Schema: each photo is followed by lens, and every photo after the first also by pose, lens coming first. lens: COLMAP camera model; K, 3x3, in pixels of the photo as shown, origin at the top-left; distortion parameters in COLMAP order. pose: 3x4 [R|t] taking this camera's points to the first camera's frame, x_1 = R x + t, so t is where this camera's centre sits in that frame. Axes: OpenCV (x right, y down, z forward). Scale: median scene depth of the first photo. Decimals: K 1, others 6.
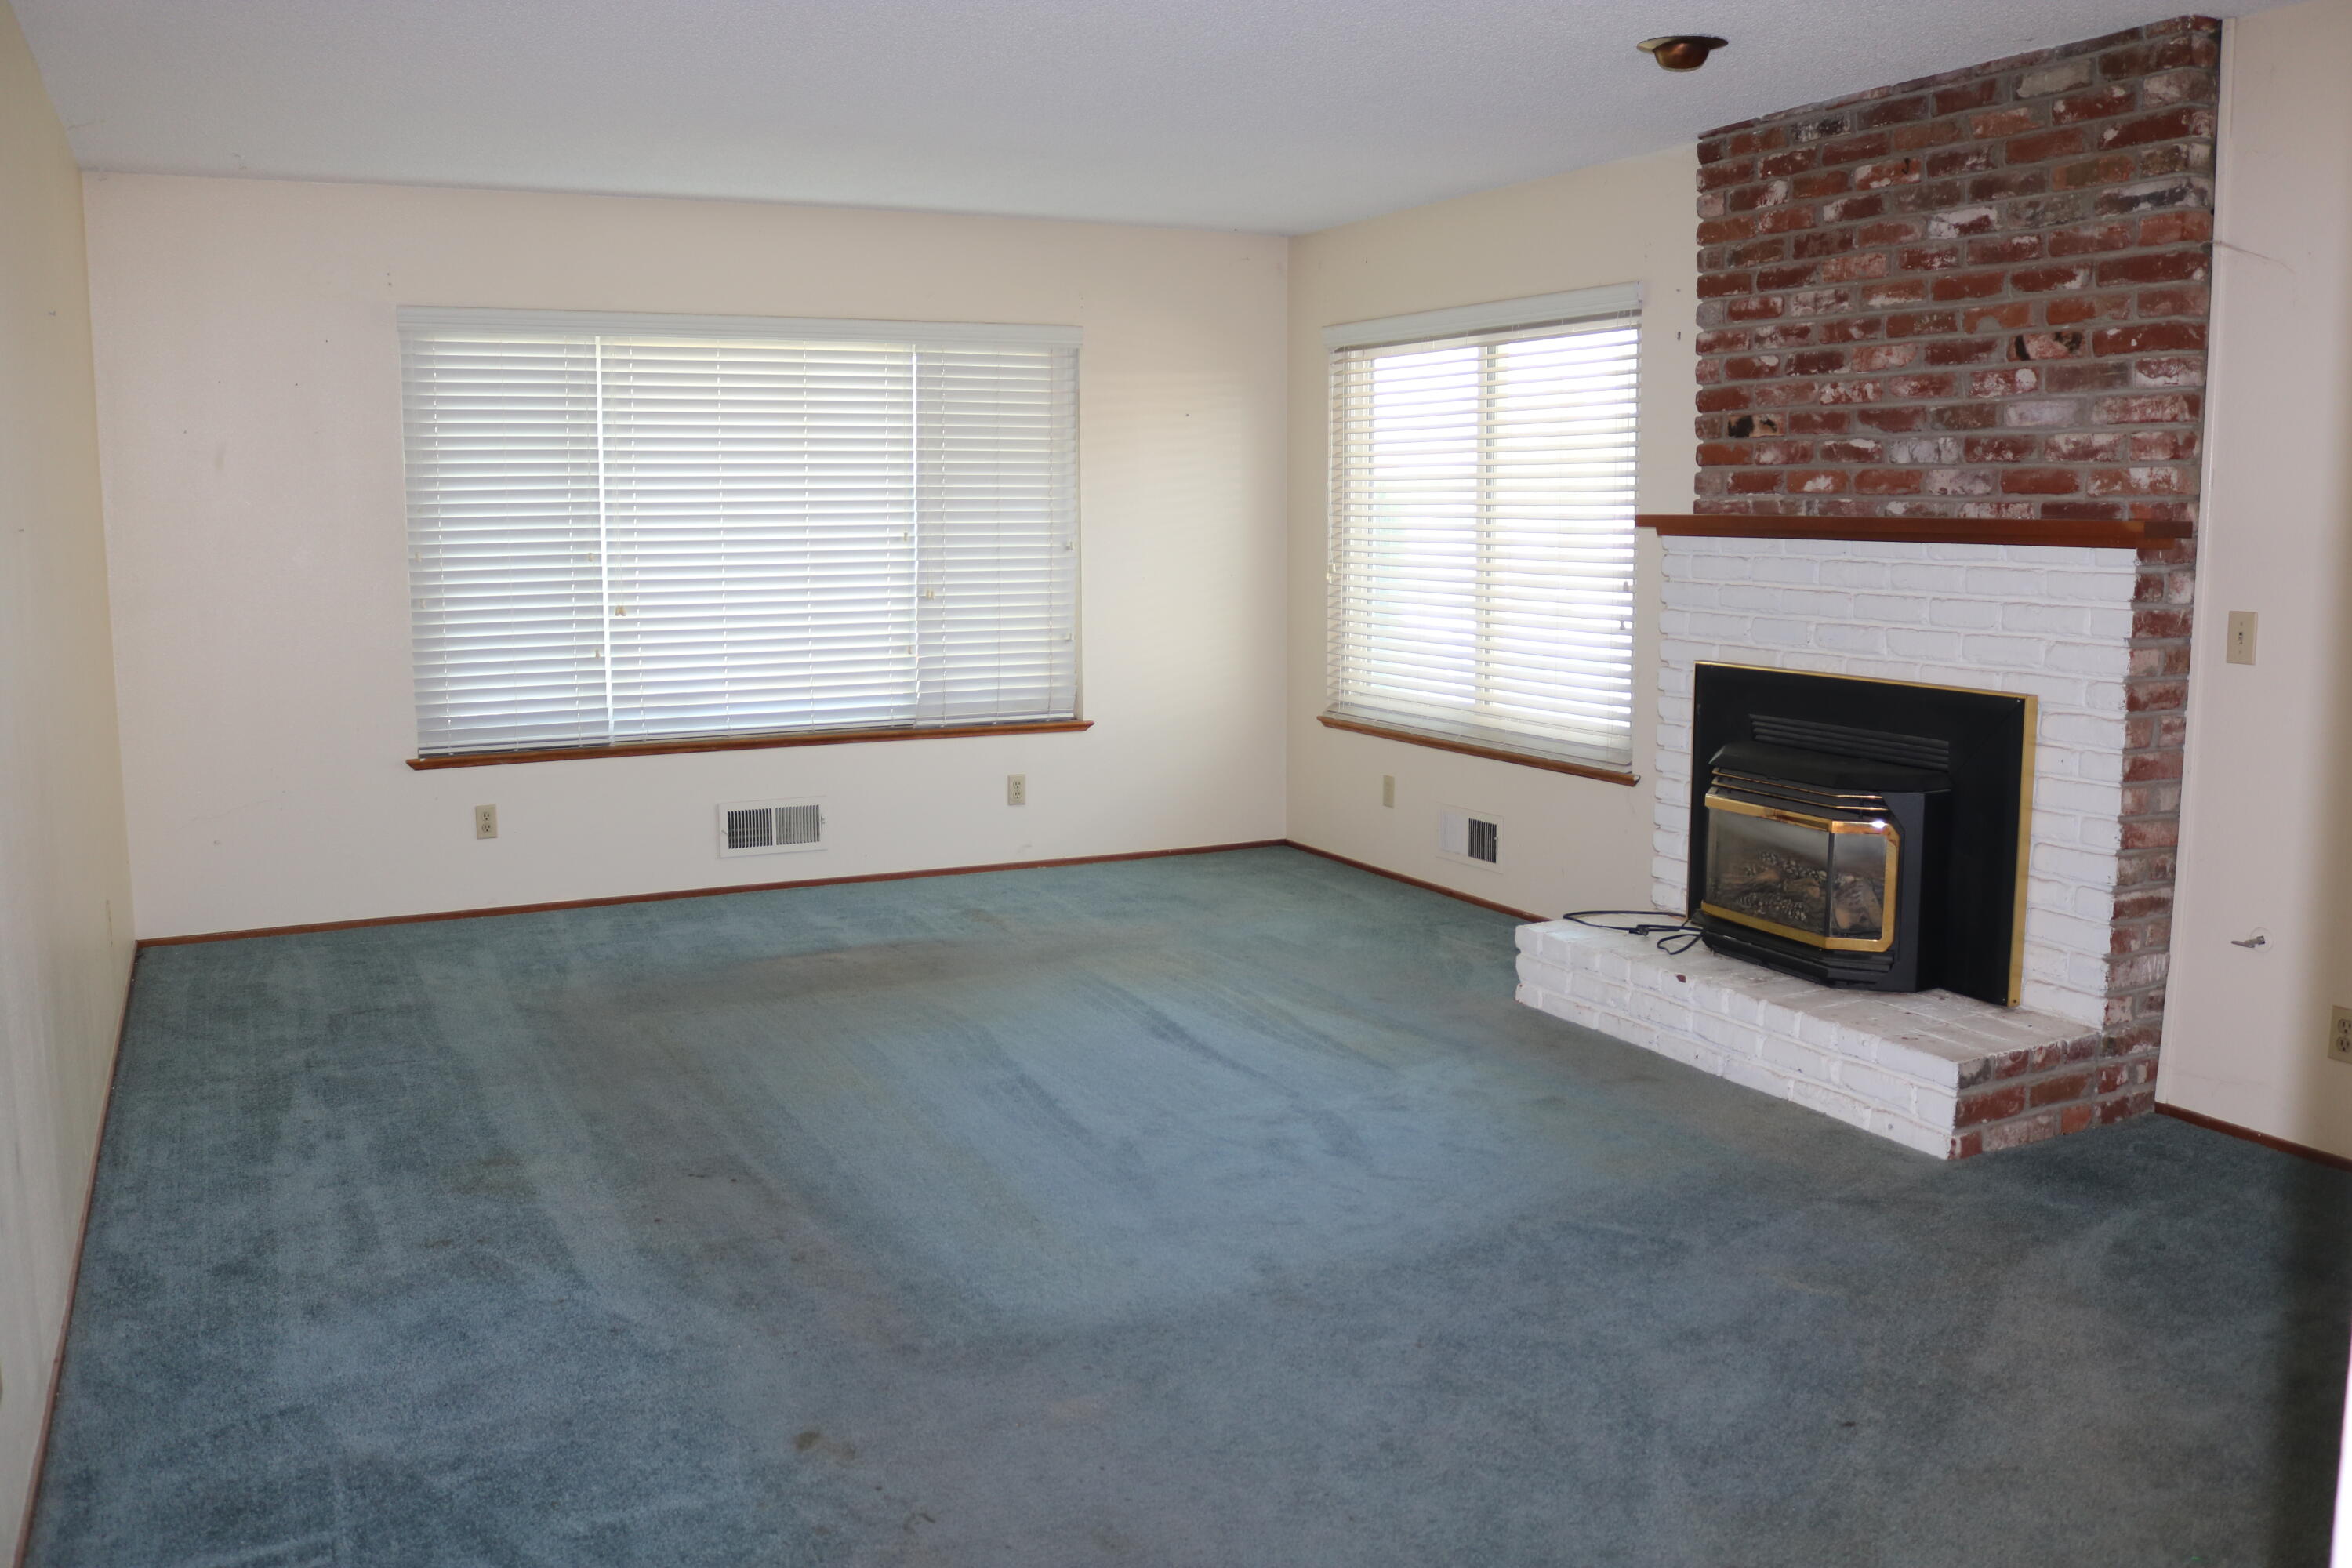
lens RADIAL K [[1969.3, 0, 1173.1], [0, 1969.3, 769.2], [0, 0, 1]] dist [-0.061449, 0.051356]
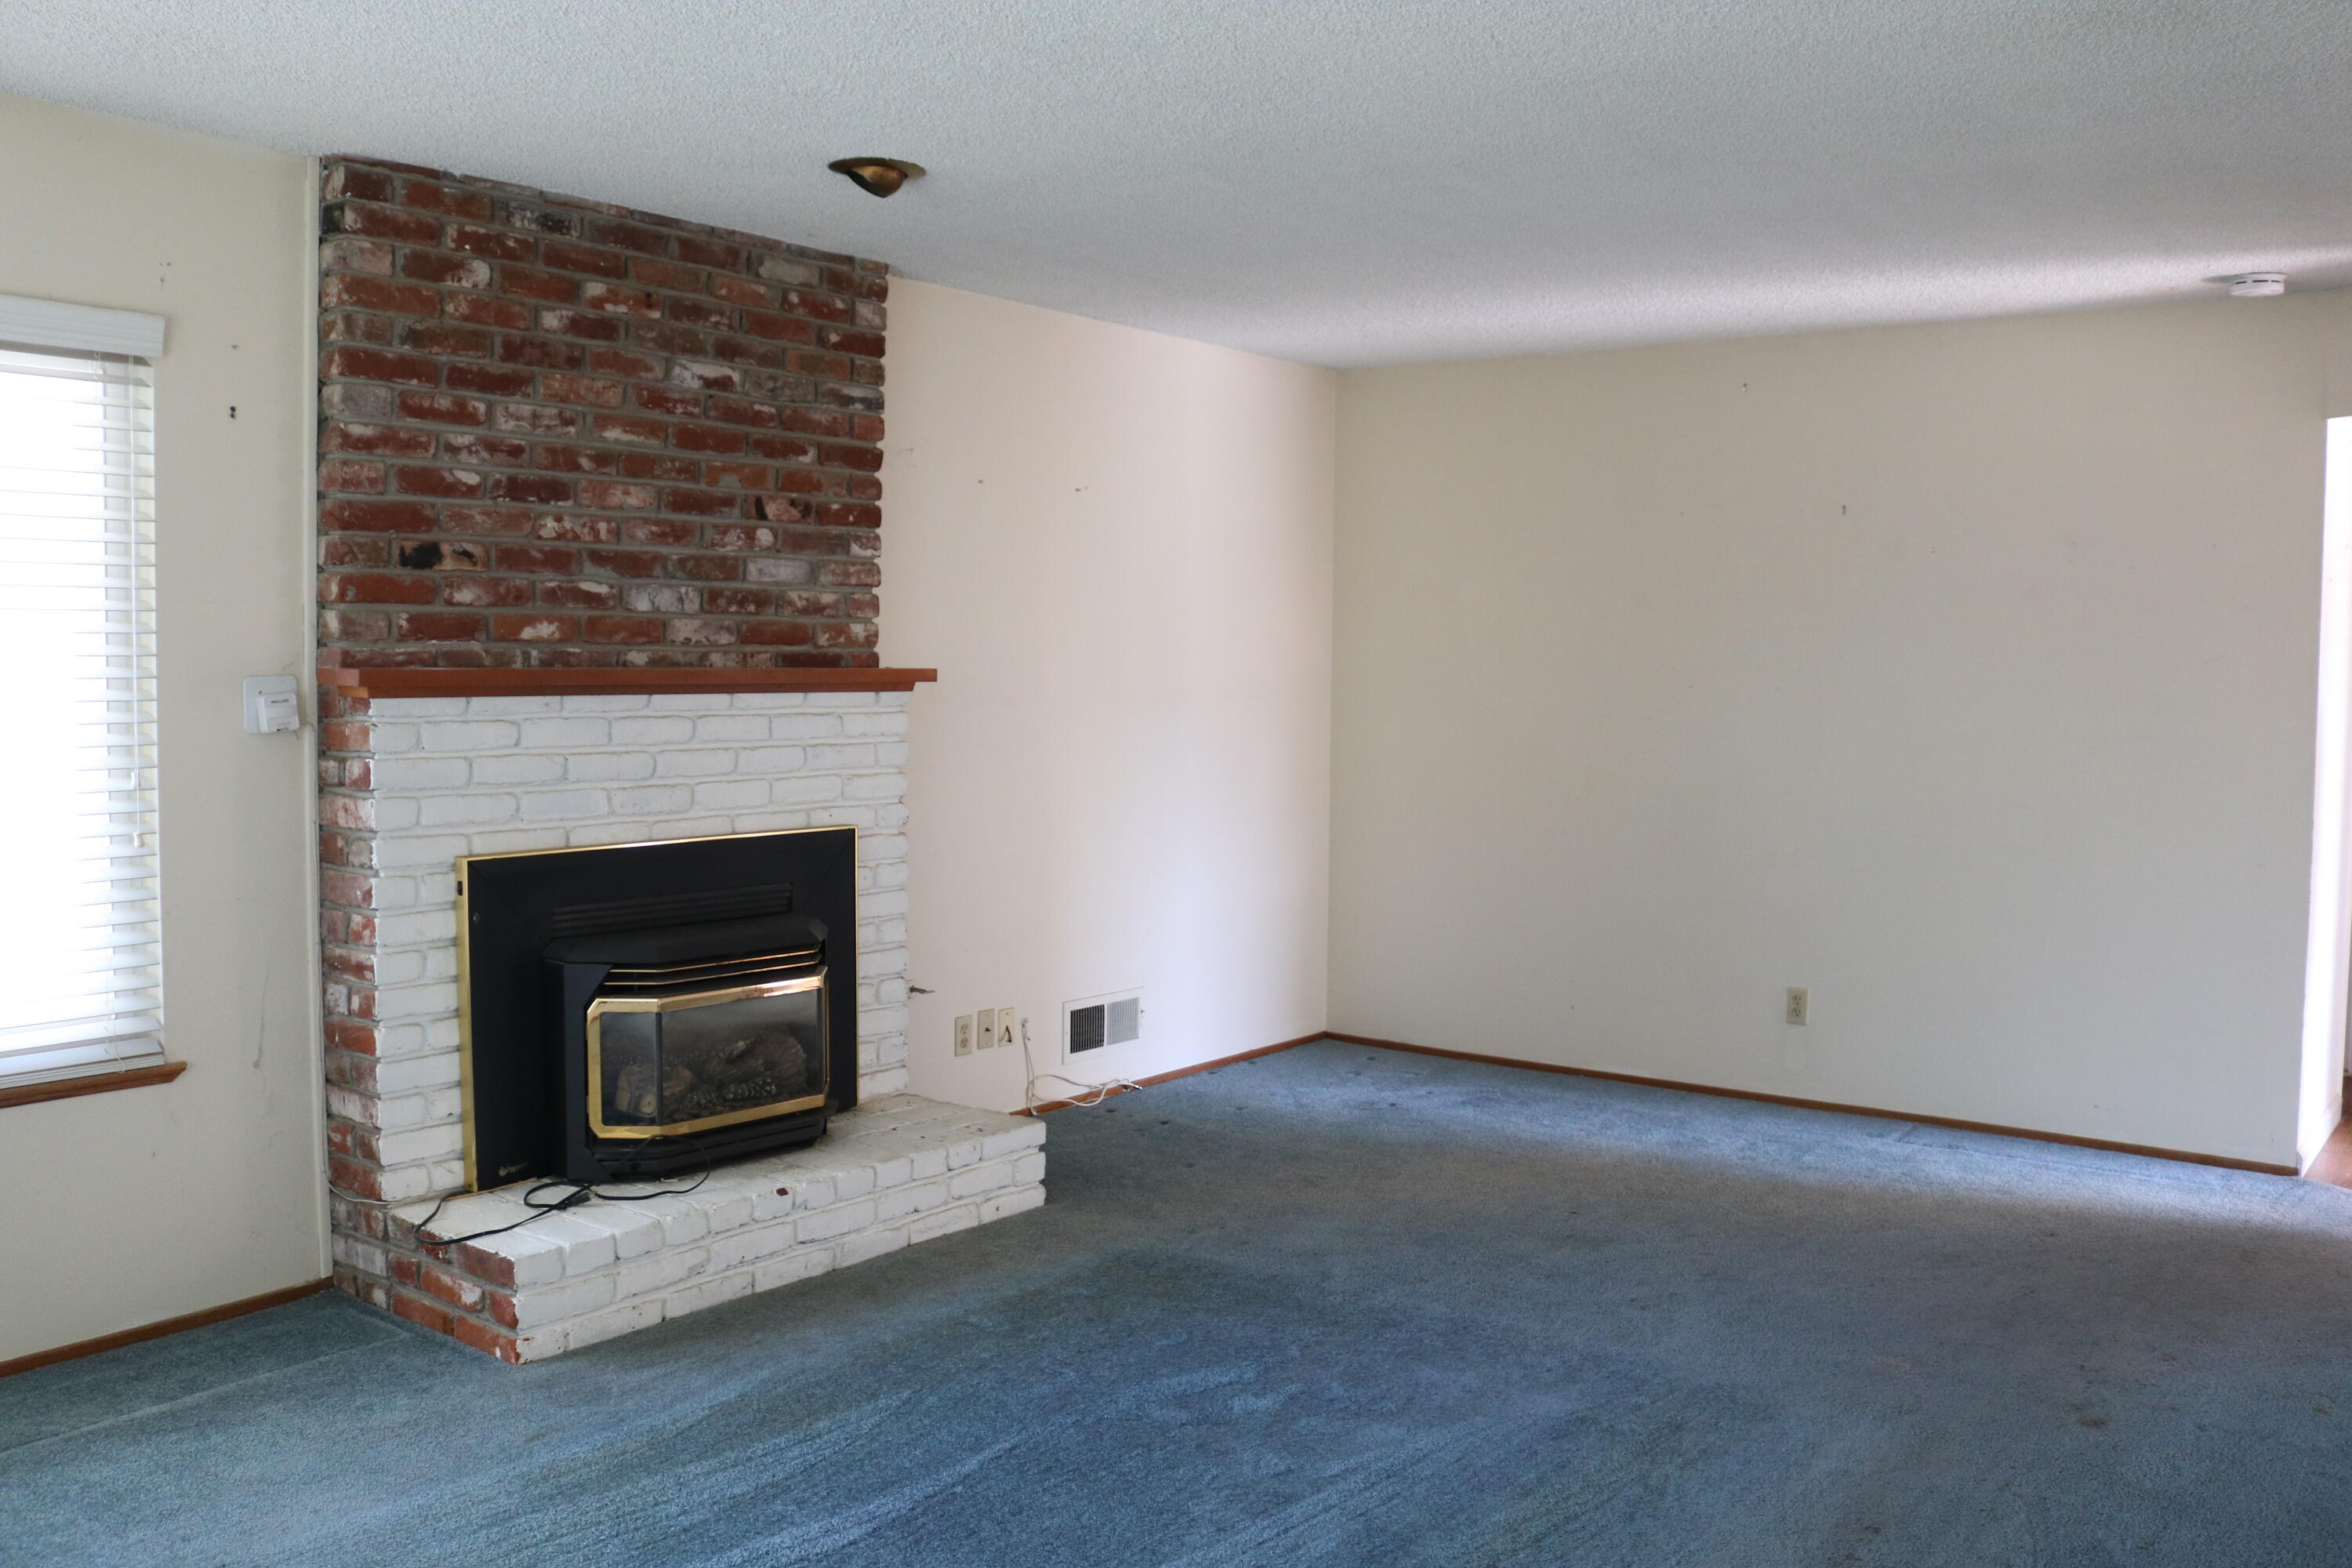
lens RADIAL K [[1969.3, 0, 1177.0], [0, 1969.3, 806.1], [0, 0, 1]] dist [-0.061449, 0.051356]
pose [[-0.415794, -0.065545, 0.907094, -0.604655], [0.121683, 0.984422, 0.126910, -0.154173], [-0.901281, 0.163147, -0.401342, 1.174181]]
